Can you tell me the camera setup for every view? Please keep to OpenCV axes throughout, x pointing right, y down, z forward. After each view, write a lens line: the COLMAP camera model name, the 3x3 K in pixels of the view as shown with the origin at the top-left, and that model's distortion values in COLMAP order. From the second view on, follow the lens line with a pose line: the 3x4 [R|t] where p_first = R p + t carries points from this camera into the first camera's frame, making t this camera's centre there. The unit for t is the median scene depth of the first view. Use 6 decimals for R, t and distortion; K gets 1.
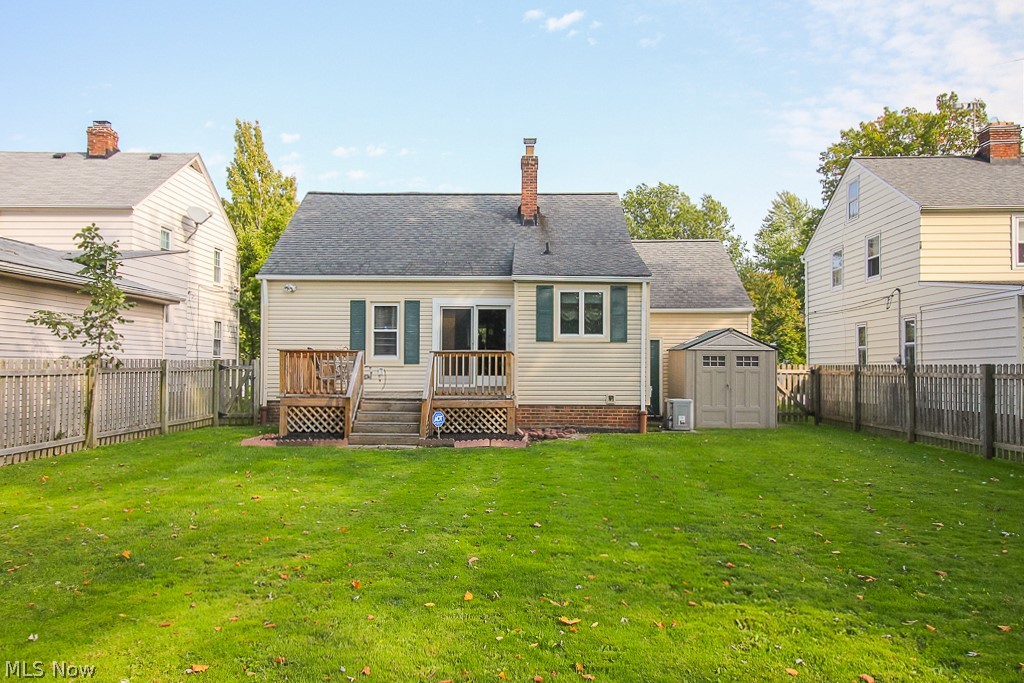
lens RADIAL K [[667.6, 0, 513.4], [0, 667.6, 358.0], [0, 0, 1]] dist [0.031130, 0.000191]
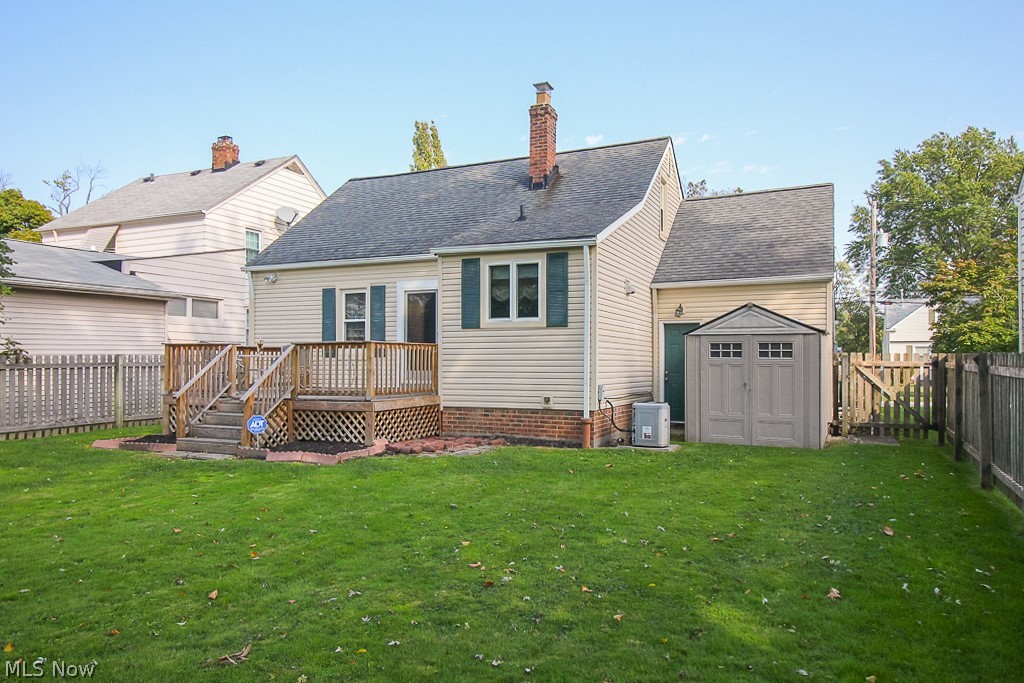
lens RADIAL K [[667.6, 0, 513.4], [0, 667.6, 358.0], [0, 0, 1]] dist [0.031130, 0.000191]
pose [[0.921811, -0.006705, -0.387582, 0.401758], [0.012741, 0.999834, 0.013006, 0.000859], [0.387431, -0.016928, 0.921743, 0.278004]]
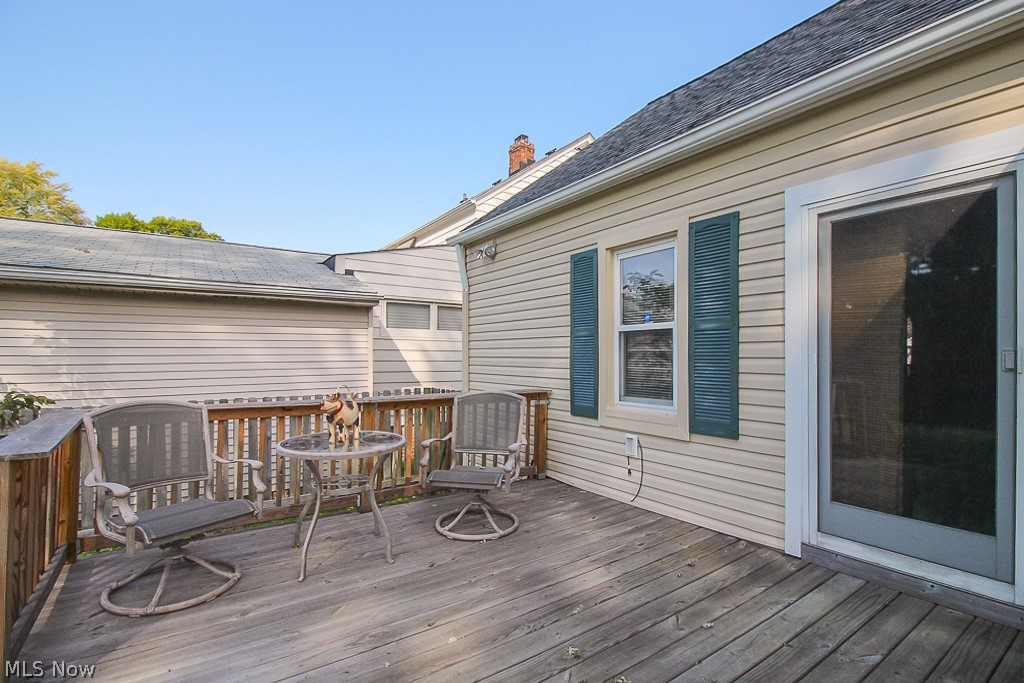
lens RADIAL K [[476.6, 0, 513.9], [0, 476.6, 363.3], [0, 0, 1]] dist [0.001515, 0.000103]
pose [[0.593742, 0.006280, -0.804631, -0.040155], [0.018048, 0.999614, 0.021119, -0.032361], [0.804453, -0.027061, 0.593400, 0.901810]]
